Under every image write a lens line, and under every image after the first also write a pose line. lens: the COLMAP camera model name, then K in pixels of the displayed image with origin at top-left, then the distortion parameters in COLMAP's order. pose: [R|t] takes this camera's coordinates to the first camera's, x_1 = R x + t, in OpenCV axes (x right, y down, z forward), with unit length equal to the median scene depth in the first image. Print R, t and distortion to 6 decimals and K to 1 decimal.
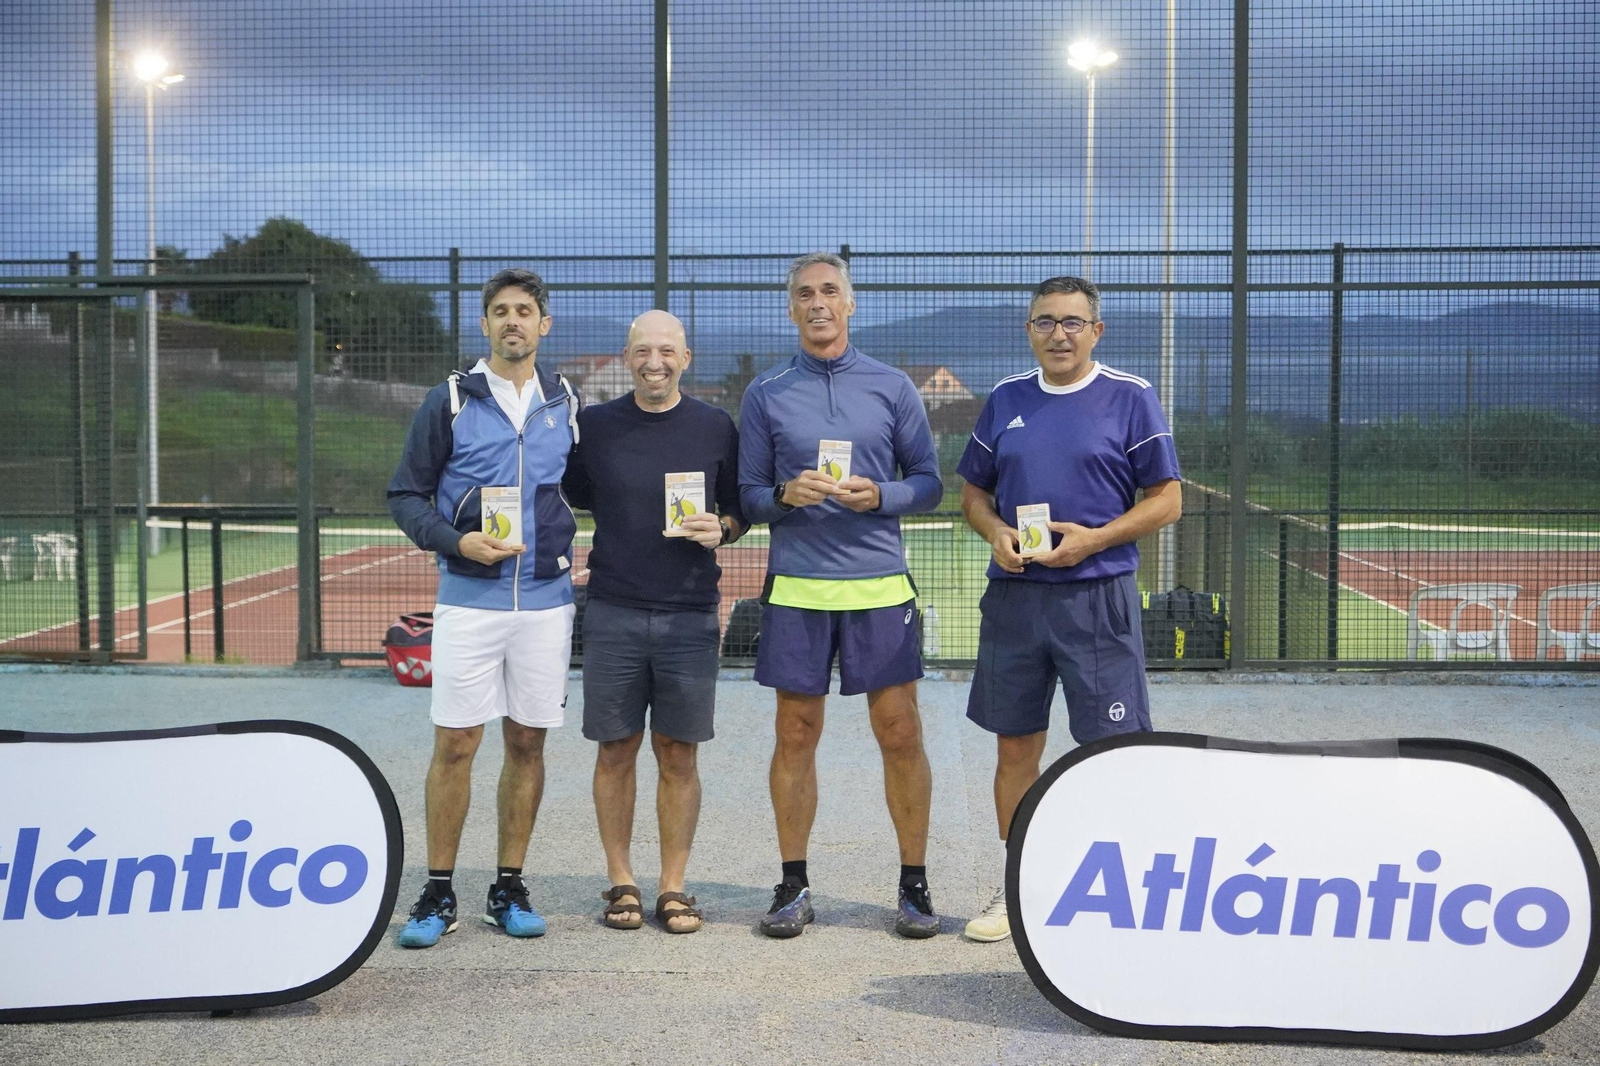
lens RADIAL K [[2375.7, 0, 754.0], [0, 2375.7, 545.4], [0, 0, 1]] dist [0.003498, 0.004656]
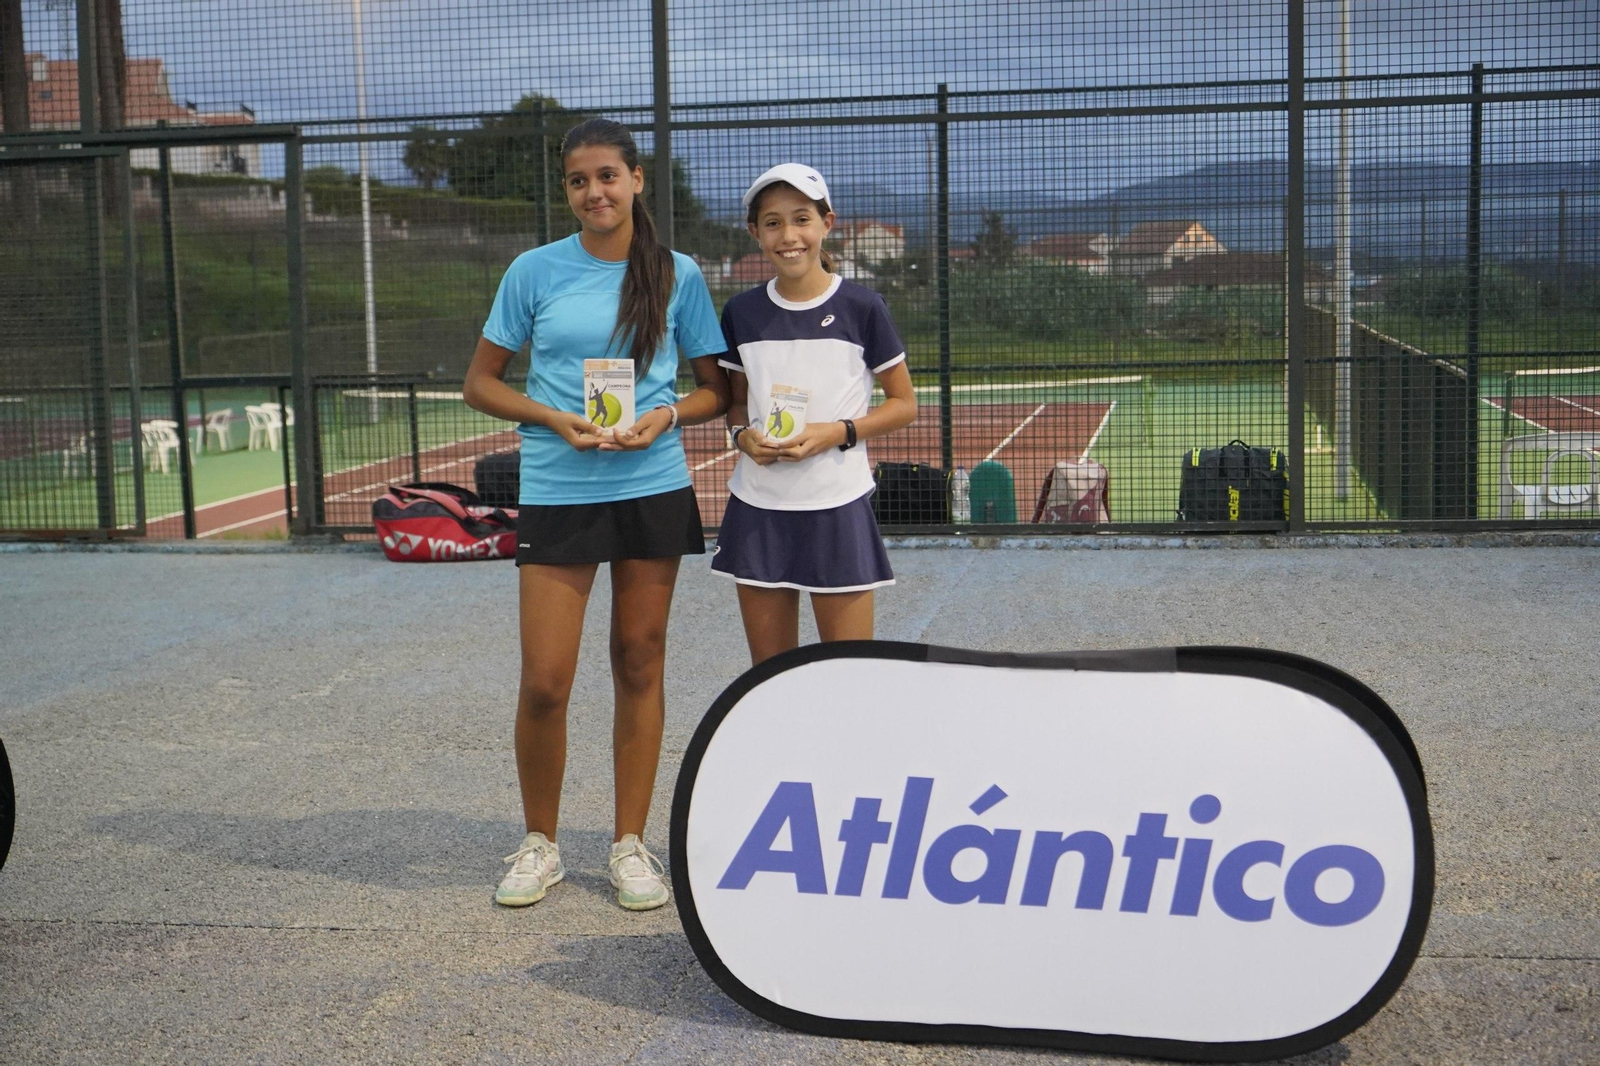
lens RADIAL K [[2276.5, 0, 758.6], [0, 2276.5, 537.2], [0, 0, 1]] dist [-0.000756, -0.032970]
pose [[0.993212, -0.012994, -0.115588, 0.218915], [0.019714, 0.998169, 0.057189, 0.001559], [0.114634, -0.059079, 0.991650, 0.257282]]
